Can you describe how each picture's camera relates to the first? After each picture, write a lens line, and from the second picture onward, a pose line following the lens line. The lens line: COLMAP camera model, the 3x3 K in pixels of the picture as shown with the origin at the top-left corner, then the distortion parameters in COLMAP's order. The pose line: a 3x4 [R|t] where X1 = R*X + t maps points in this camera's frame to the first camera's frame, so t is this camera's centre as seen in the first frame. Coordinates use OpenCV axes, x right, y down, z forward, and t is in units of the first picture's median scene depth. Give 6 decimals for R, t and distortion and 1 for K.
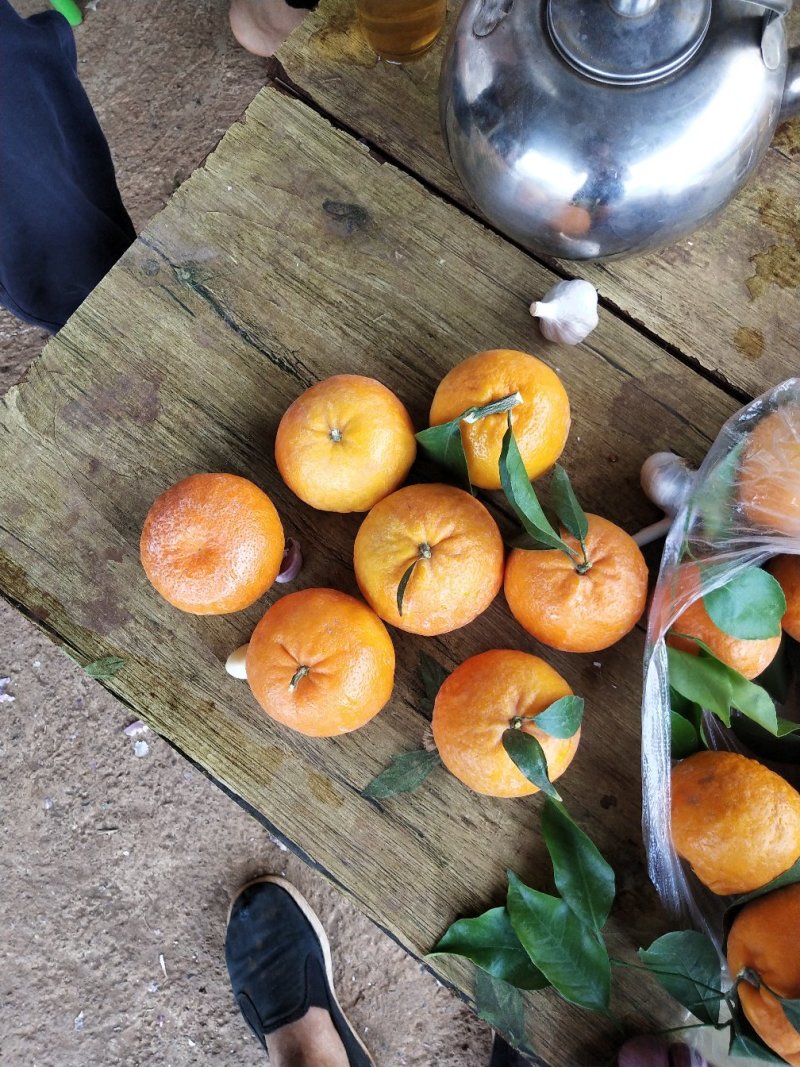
lens RADIAL K [[827.1, 0, 400.8], [0, 827.1, 546.4], [0, 0, 1]] dist [-0.029601, 0.075343]
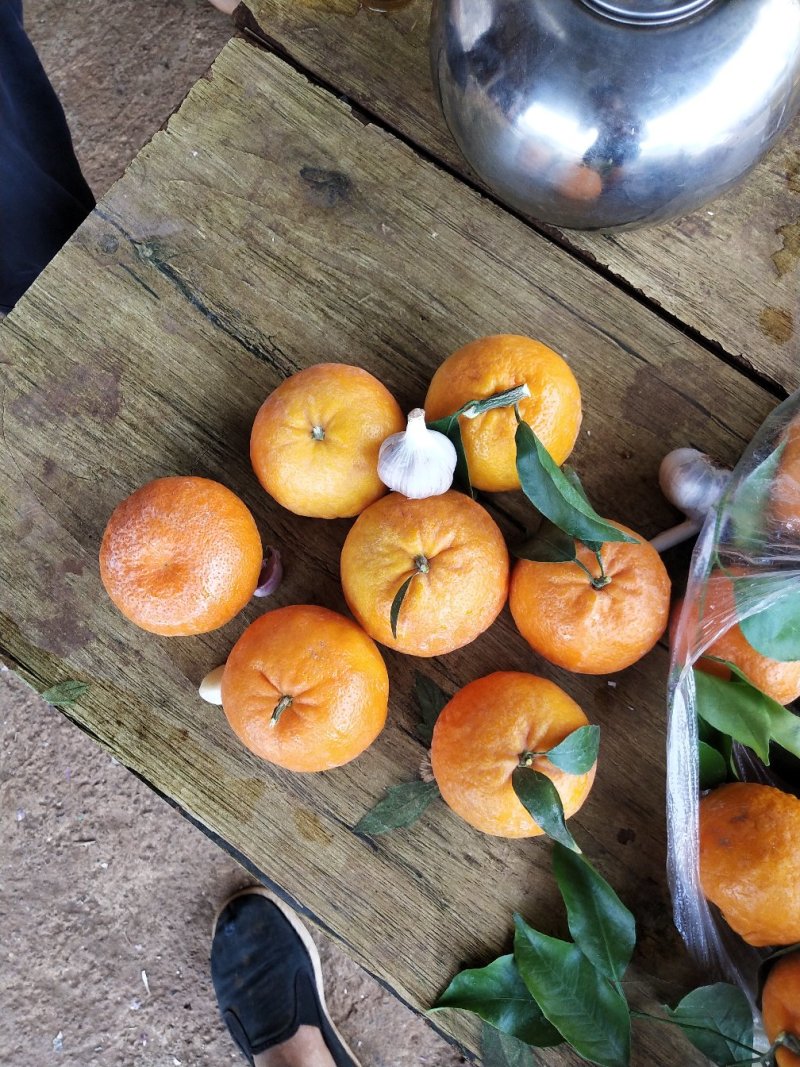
lens RADIAL K [[824.9, 0, 401.1], [0, 824.9, 546.5], [0, 0, 1]] dist [-0.045102, 0.085659]
pose [[0.999734, -0.012346, 0.019482, -0.008056], [0.011806, 0.999549, 0.027606, -0.032980], [-0.019814, -0.027368, 0.999429, 0.103367]]
